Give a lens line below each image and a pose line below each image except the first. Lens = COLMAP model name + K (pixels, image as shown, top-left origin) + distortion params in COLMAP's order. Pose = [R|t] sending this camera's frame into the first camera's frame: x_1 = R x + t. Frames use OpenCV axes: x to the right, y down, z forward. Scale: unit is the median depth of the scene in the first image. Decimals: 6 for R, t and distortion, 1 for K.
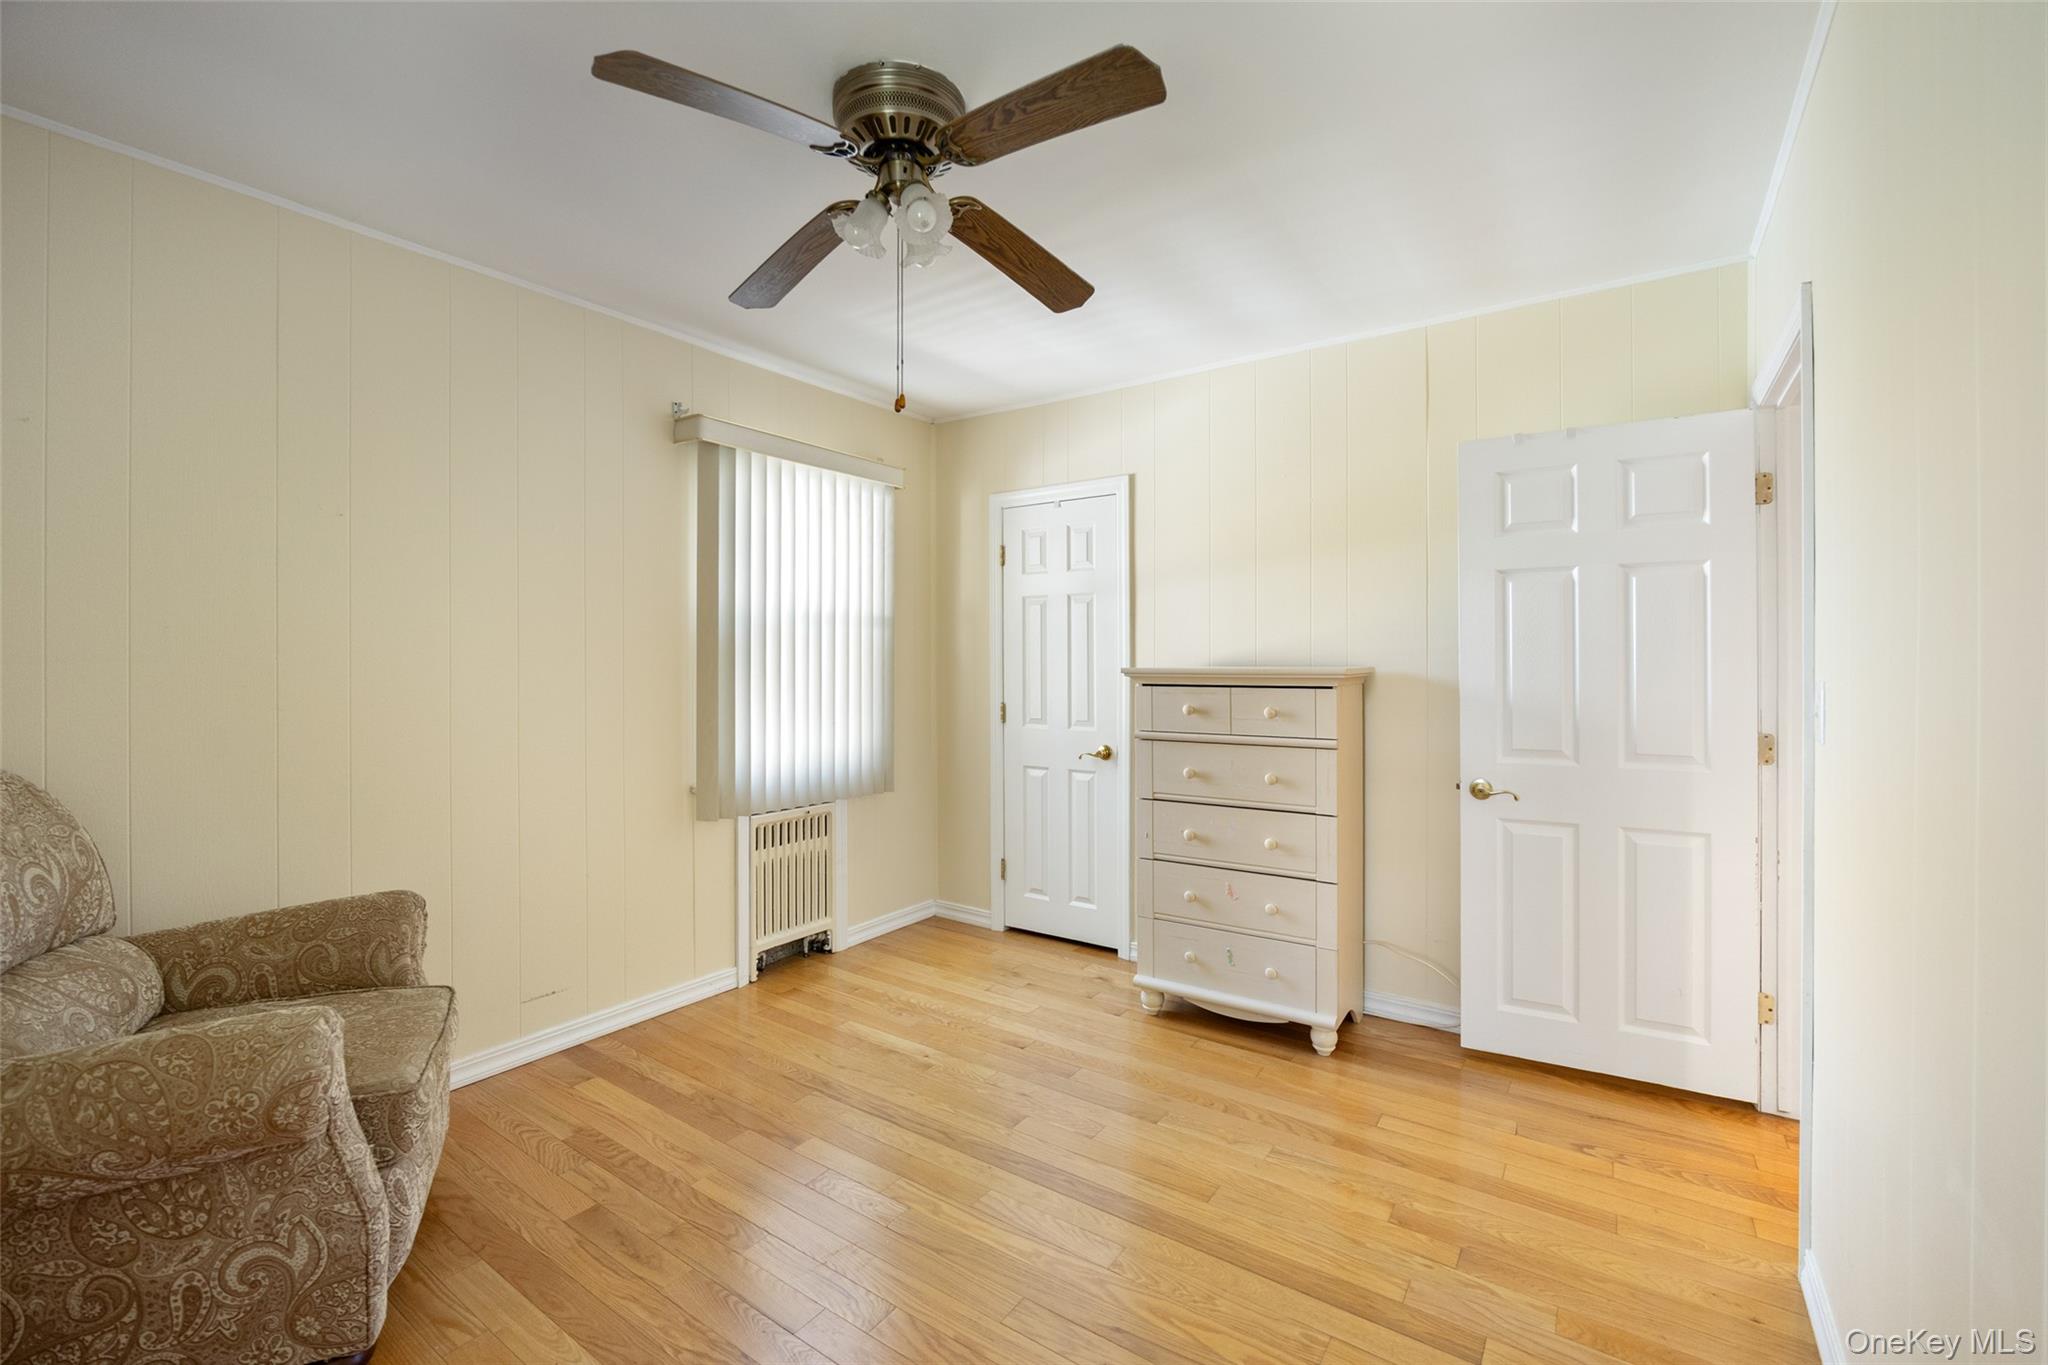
lens RADIAL K [[853.9, 0, 1031.6], [0, 853.9, 668.0], [0, 0, 1]] dist [-0.011070, 0.000212]
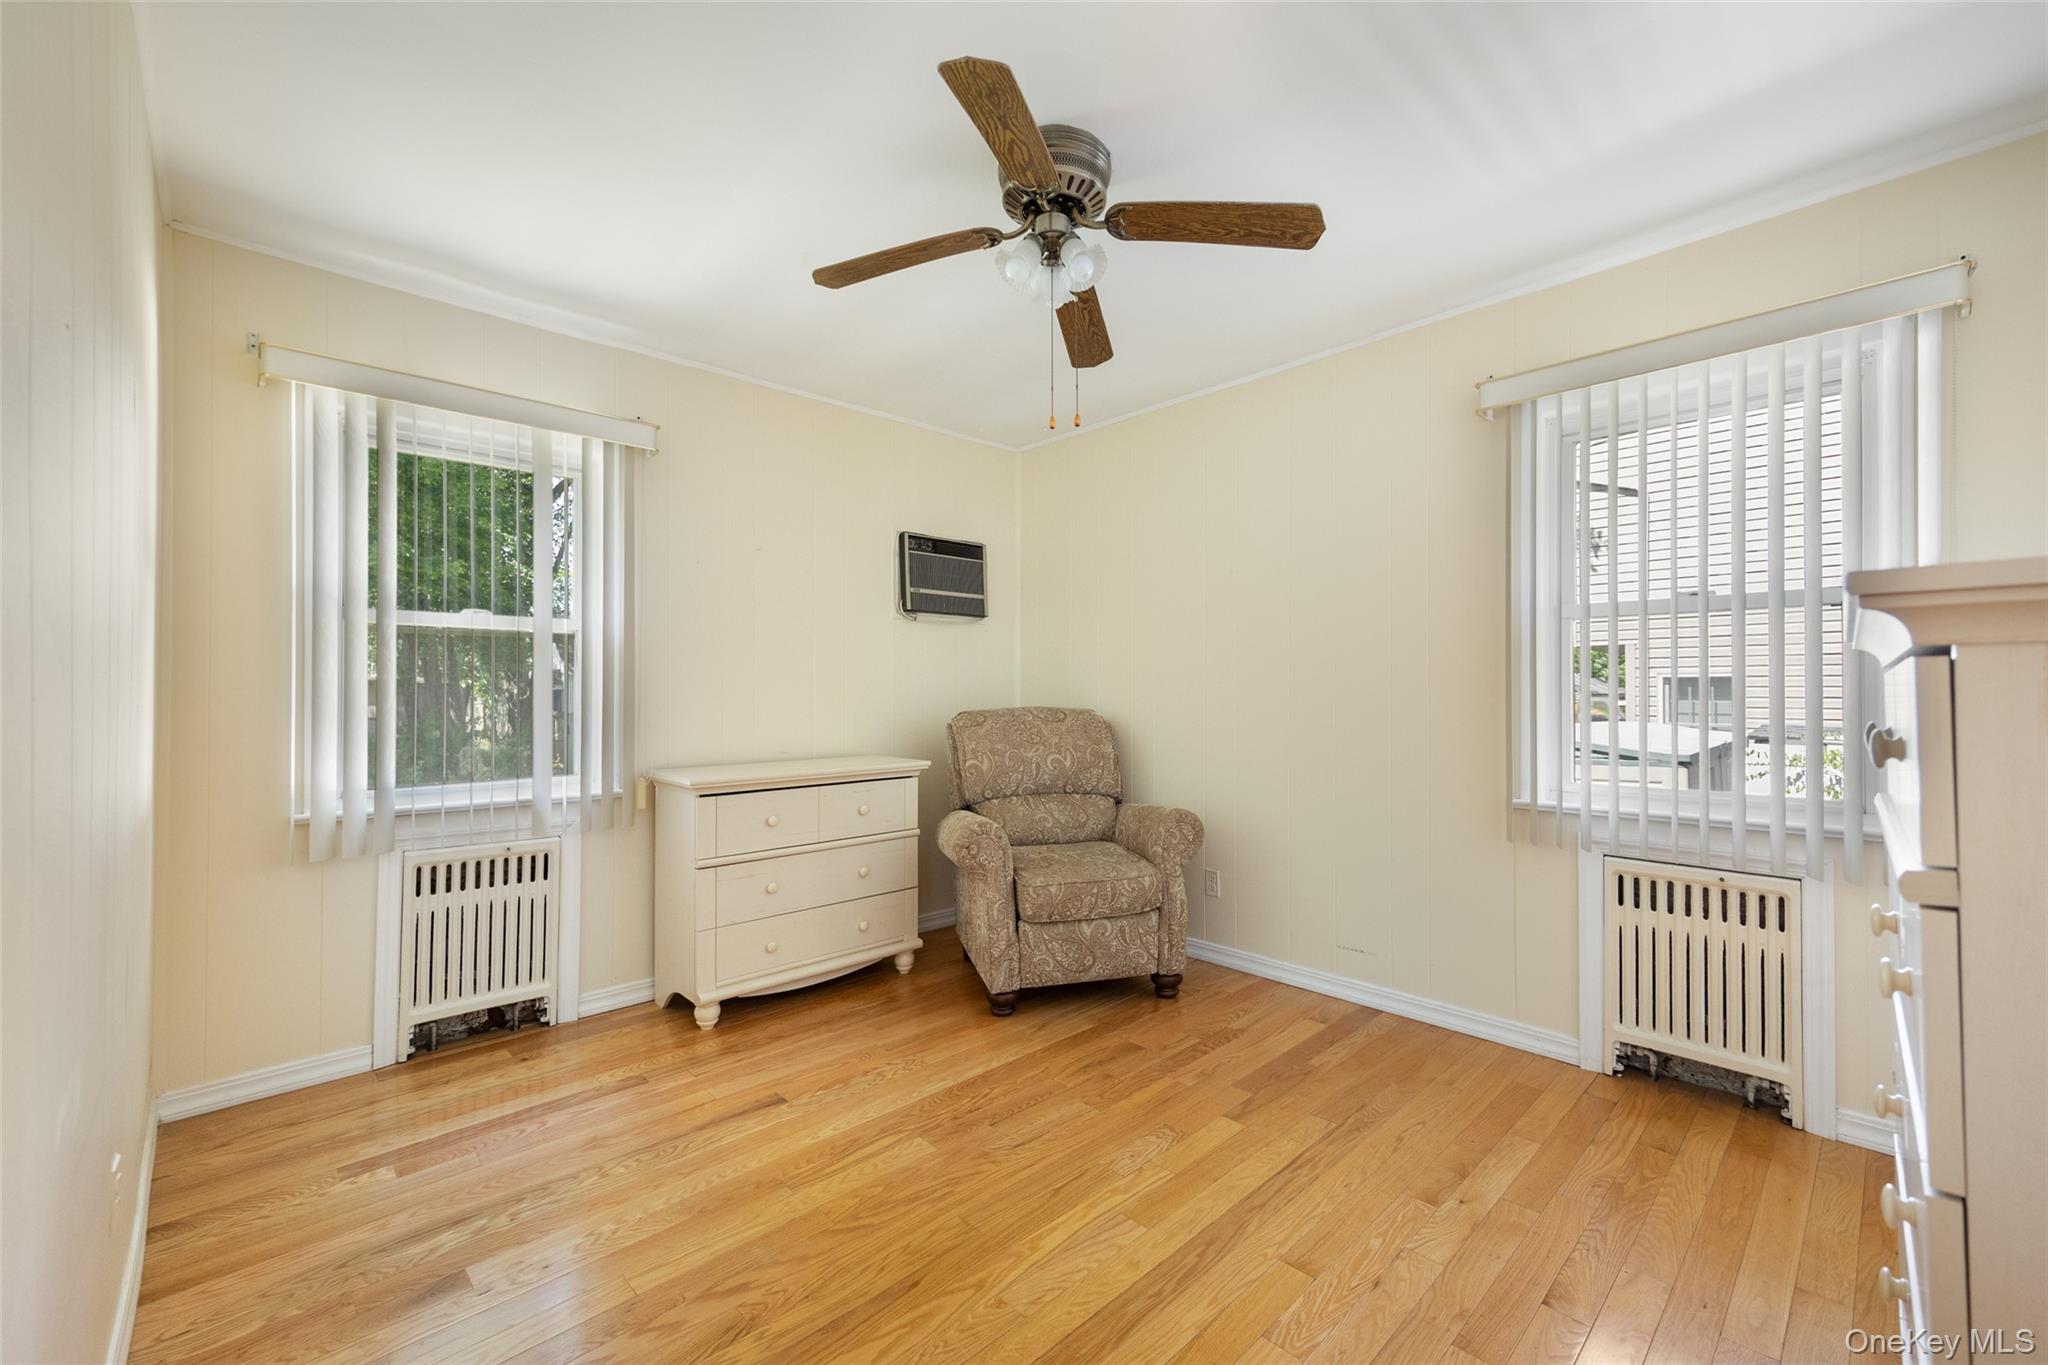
lens RADIAL K [[822.5, 0, 1028.9], [0, 822.5, 675.1], [0, 0, 1]] dist [-0.000246, 0.000026]
pose [[-0.202095, -0.024578, -0.979057, 0.643314], [-0.008410, 0.999692, -0.023360, 0.038965], [0.979330, 0.003513, -0.202240, 0.804493]]
